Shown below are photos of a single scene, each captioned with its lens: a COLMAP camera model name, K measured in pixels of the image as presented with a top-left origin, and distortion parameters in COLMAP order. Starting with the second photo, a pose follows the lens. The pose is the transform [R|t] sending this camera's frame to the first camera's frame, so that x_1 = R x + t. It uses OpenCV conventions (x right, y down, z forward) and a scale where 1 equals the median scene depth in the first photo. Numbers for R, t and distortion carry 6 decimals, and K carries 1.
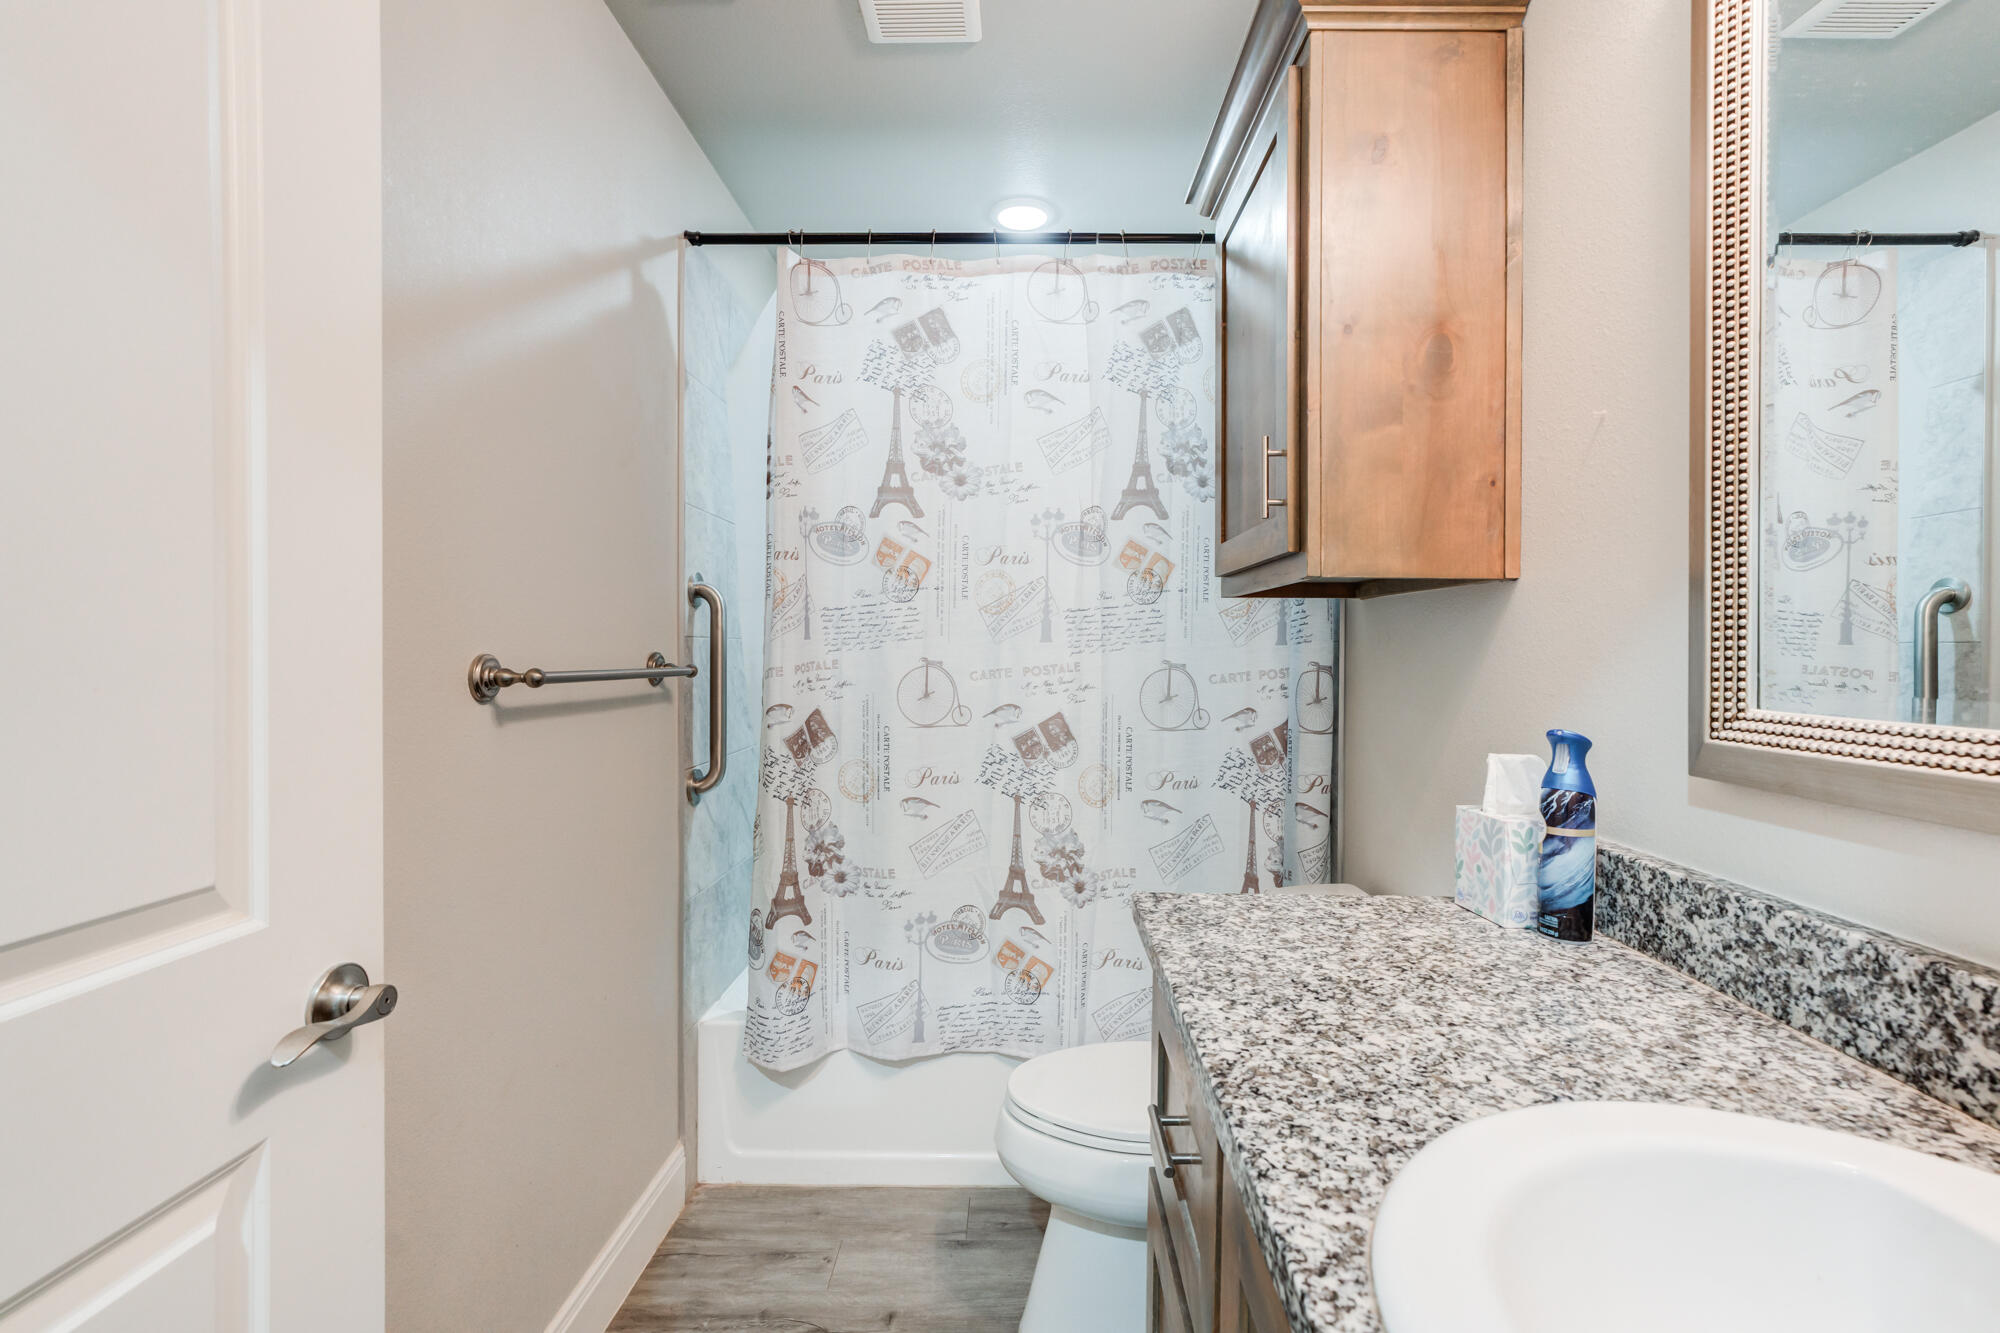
lens RADIAL K [[938.8, 0, 1011.2], [0, 938.8, 655.0], [0, 0, 1]] dist [-0.018347, 0.016320]
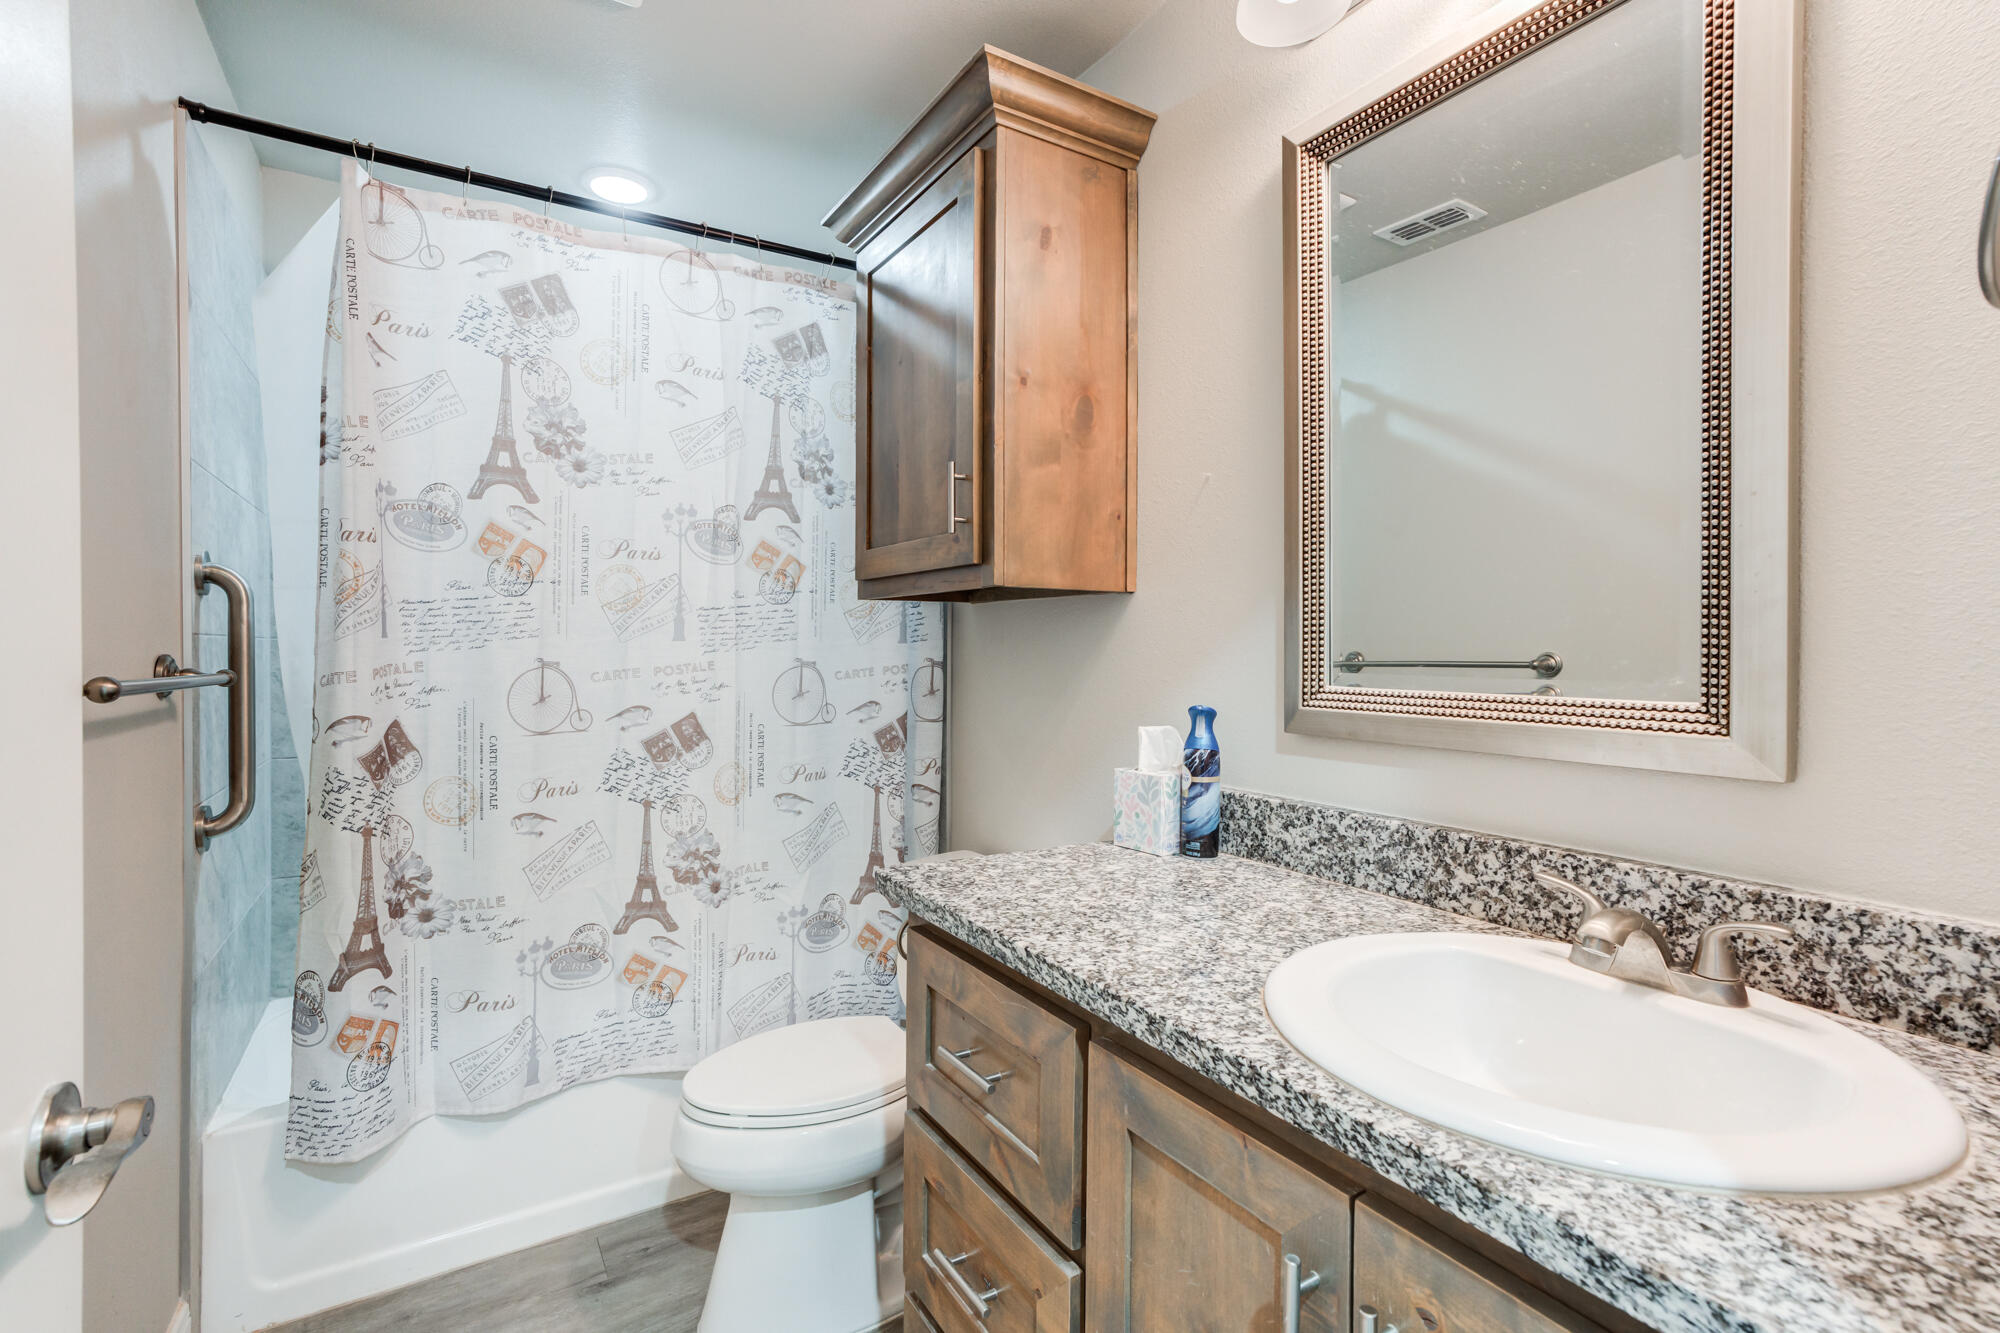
lens RADIAL K [[938.8, 0, 1011.2], [0, 938.8, 655.0], [0, 0, 1]] dist [-0.018347, 0.016320]
pose [[0.844127, -0.008632, 0.536073, -0.196105], [0.006980, 0.999963, 0.005111, -0.001495], [-0.536097, -0.000572, 0.844156, -0.006378]]
